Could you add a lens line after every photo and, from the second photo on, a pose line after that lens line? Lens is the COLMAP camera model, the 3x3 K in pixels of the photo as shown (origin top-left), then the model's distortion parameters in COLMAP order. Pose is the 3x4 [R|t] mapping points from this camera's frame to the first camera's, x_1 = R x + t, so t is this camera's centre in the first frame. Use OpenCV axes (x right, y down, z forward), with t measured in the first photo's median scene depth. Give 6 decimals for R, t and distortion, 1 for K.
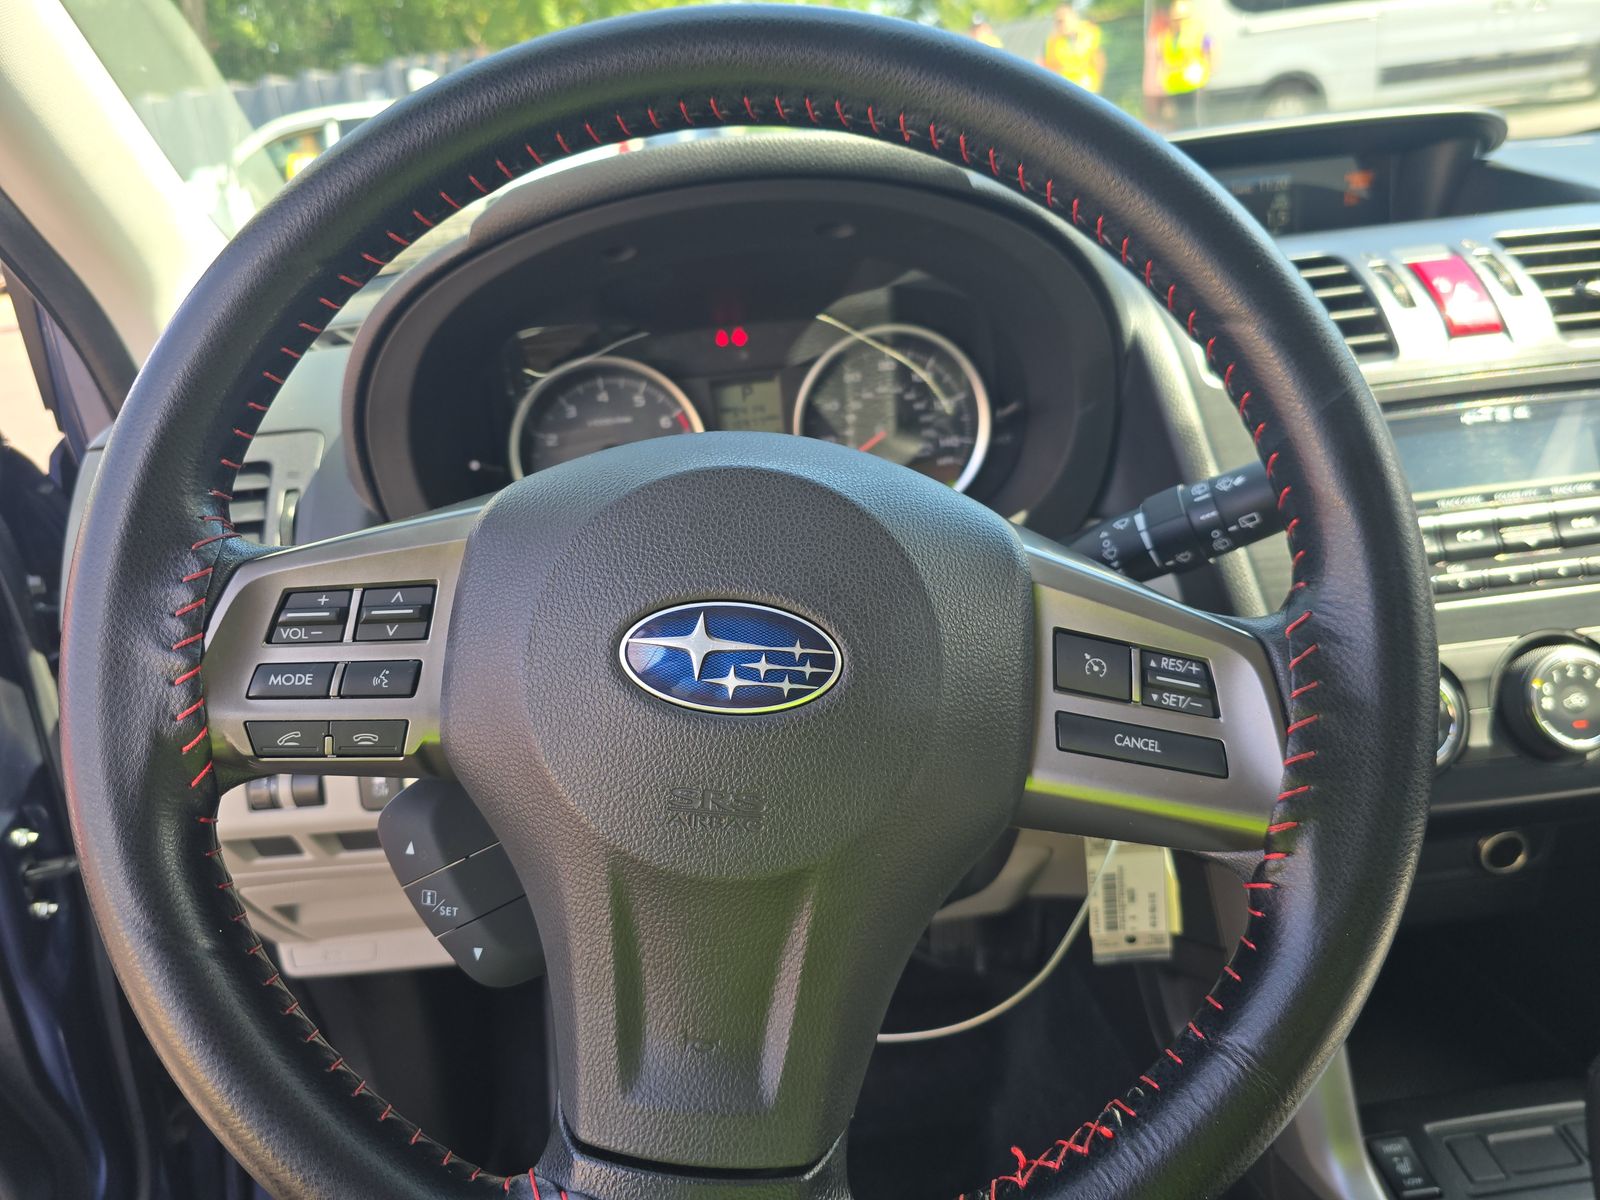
lens RADIAL K [[1090.3, 0, 800.0], [0, 1090.3, 600.0], [0, 0, 1]] dist [0.034150, -0.001557]
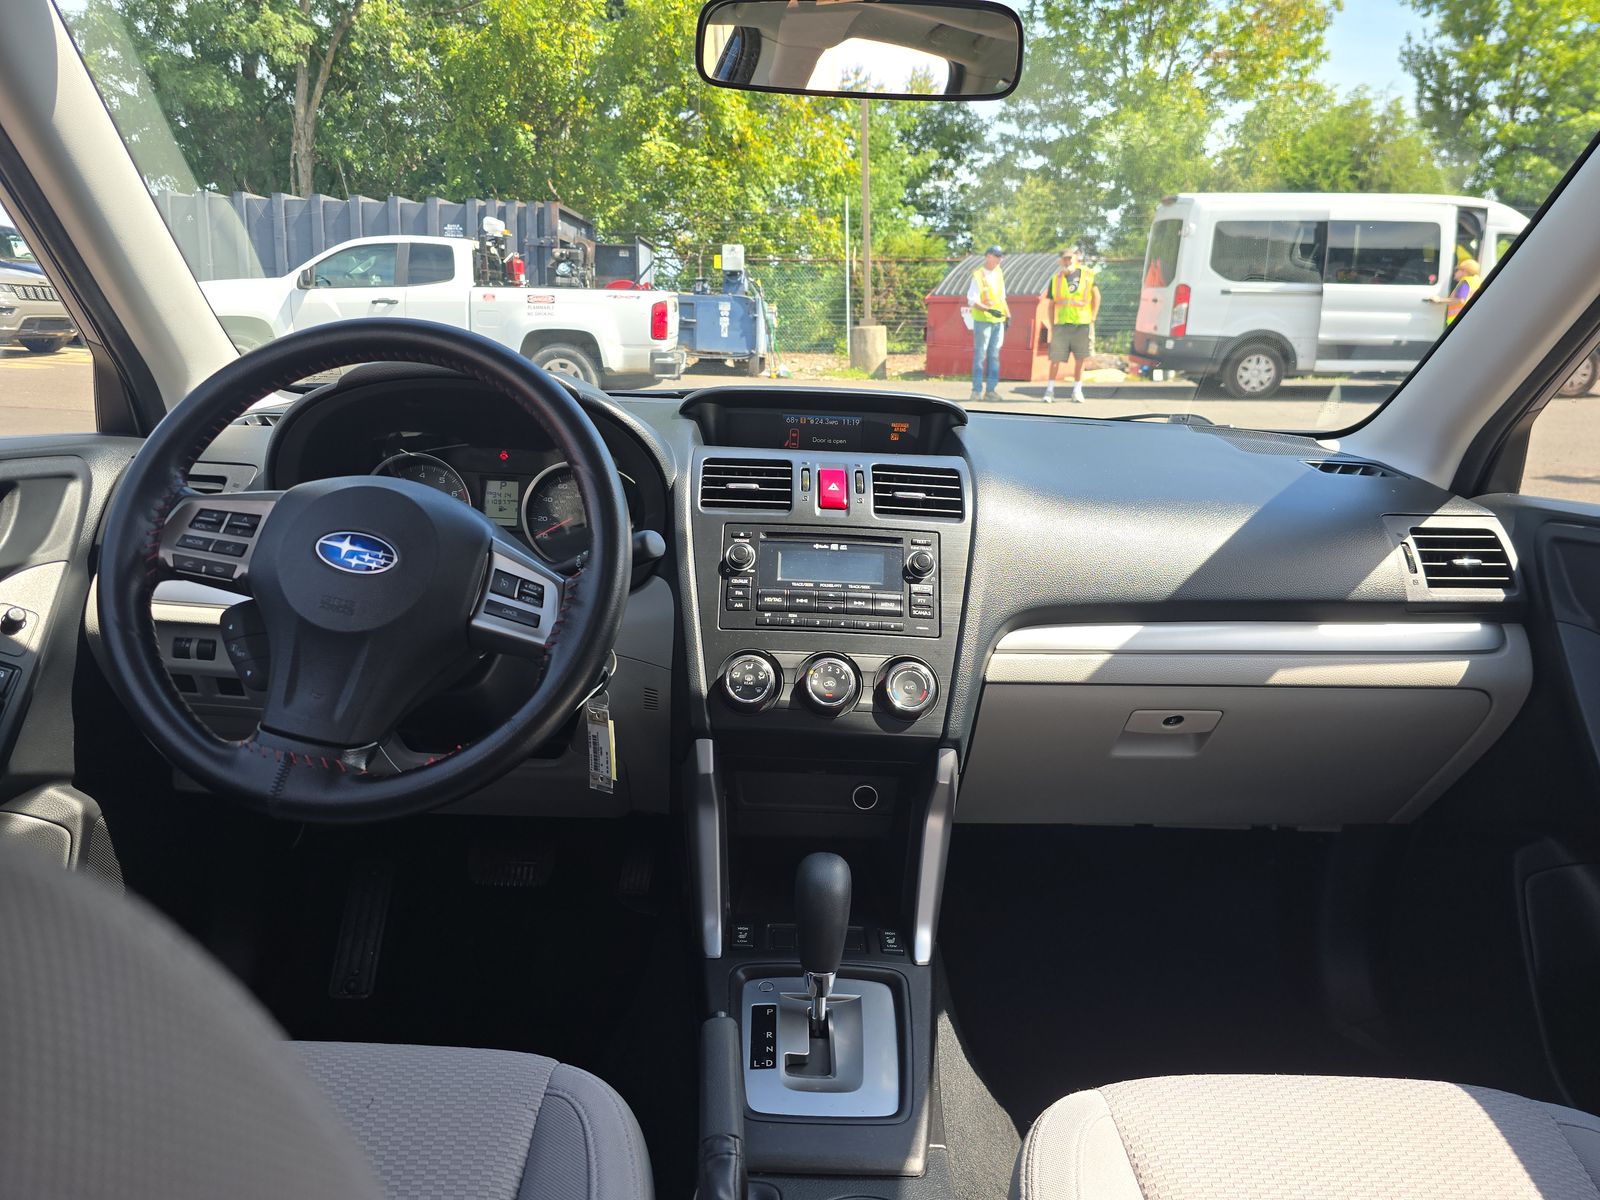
lens RADIAL K [[1100.1, 0, 800.0], [0, 1100.1, 600.0], [0, 0, 1]] dist [0.055641, 0.001437]
pose [[0.988211, 0.152226, -0.016305, 1.006504], [-0.153003, 0.978269, -0.139928, 0.355669], [-0.005350, 0.140773, 0.990027, -1.590655]]
